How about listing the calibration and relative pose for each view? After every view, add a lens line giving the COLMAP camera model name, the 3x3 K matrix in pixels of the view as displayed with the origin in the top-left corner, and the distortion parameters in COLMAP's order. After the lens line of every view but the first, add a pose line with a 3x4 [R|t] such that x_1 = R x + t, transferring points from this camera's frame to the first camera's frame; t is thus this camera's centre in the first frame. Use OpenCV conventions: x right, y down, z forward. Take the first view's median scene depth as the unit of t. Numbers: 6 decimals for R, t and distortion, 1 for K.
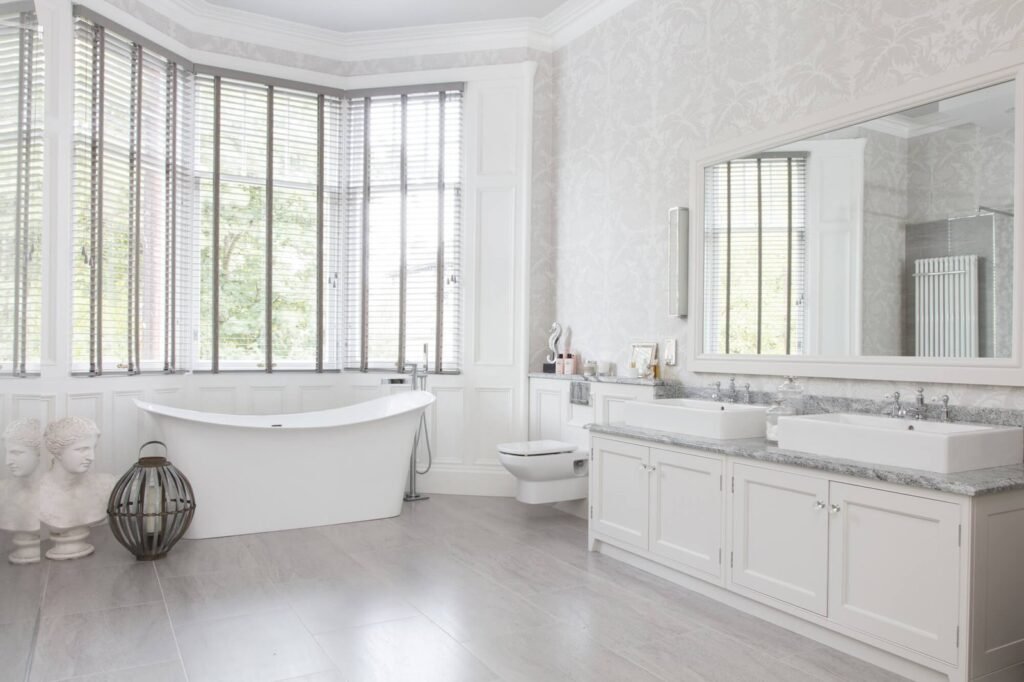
lens RADIAL K [[748.0, 0, 514.0], [0, 748.0, 362.0], [0, 0, 1]] dist [-0.028528, -0.003039]
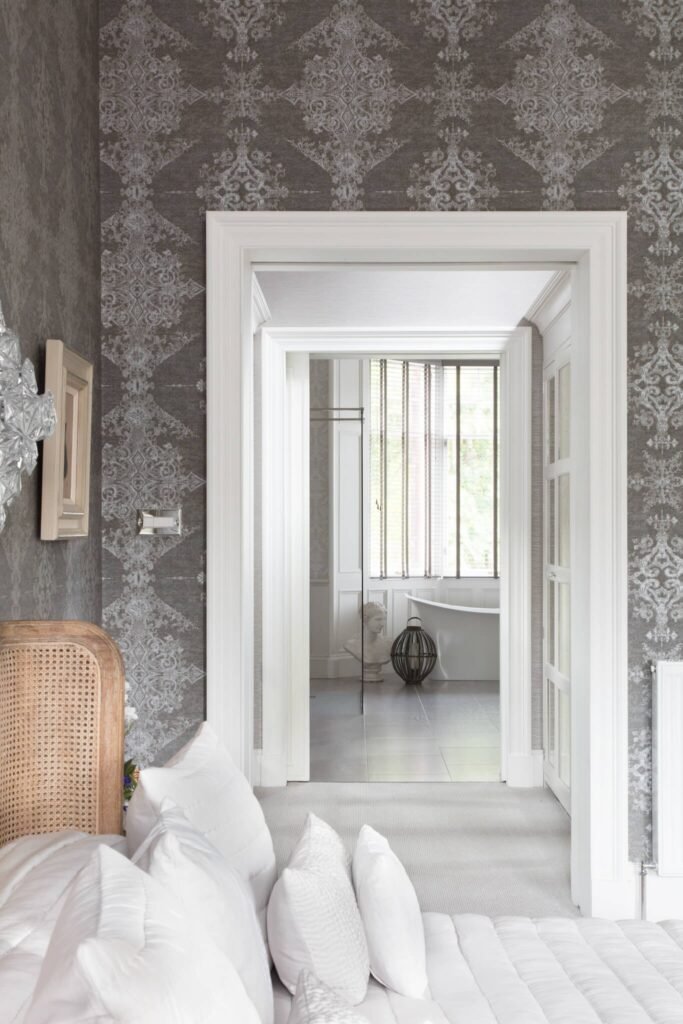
lens RADIAL K [[1585.9, 0, 341.5], [0, 1585.9, 512.0], [0, 0, 1]] dist [-0.008831, 0.034261]
pose [[0.868736, -0.014612, -0.495059, 0.894791], [-0.001385, 0.999489, -0.031931, -0.014786], [0.495273, 0.028425, 0.868272, -1.716211]]
